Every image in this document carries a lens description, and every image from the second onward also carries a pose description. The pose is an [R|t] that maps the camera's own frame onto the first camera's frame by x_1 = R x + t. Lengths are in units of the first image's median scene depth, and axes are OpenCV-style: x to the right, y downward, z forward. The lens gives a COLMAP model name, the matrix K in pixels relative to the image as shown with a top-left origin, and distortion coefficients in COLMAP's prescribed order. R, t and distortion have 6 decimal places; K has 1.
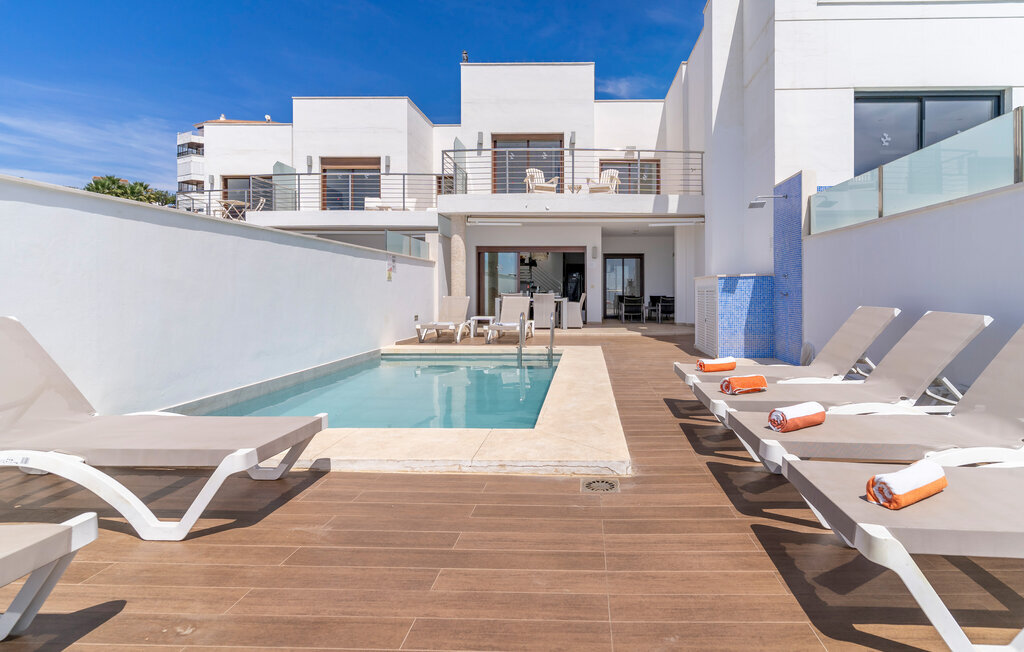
lens RADIAL K [[533.6, 0, 571.8], [0, 533.6, 290.1], [0, 0, 1]] dist [0.000757, -0.000287]
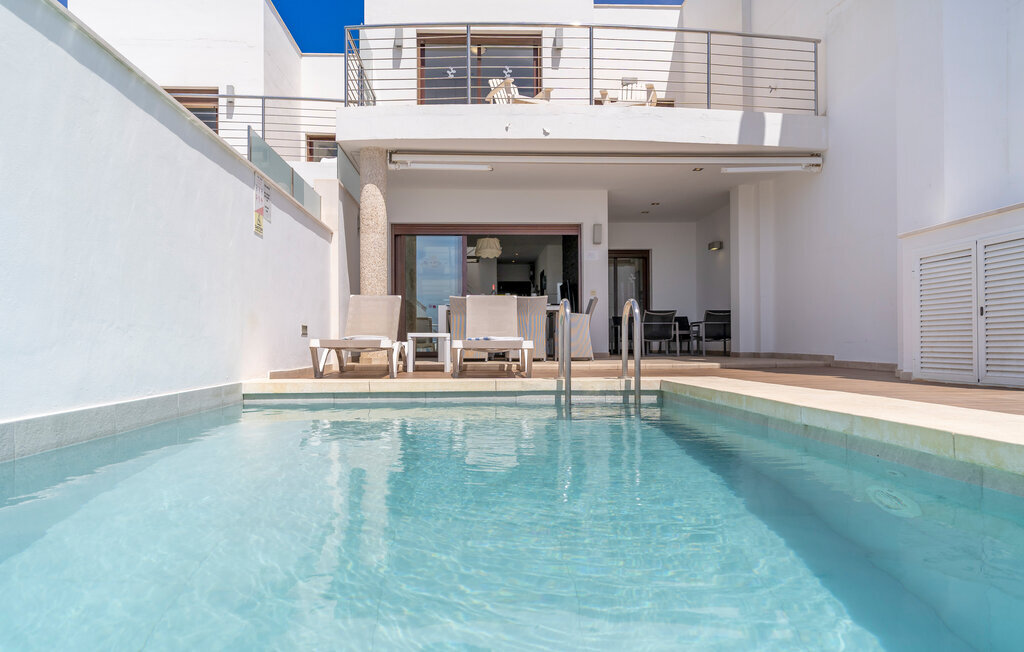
lens RADIAL K [[671.4, 0, 494.5], [0, 671.4, 337.7], [0, 0, 1]] dist [-0.002952, -0.001925]
pose [[0.997967, -0.002680, 0.063683, -0.130608], [0.003199, 0.999962, -0.008049, 0.054612], [-0.063659, 0.008237, 0.997938, 0.307985]]
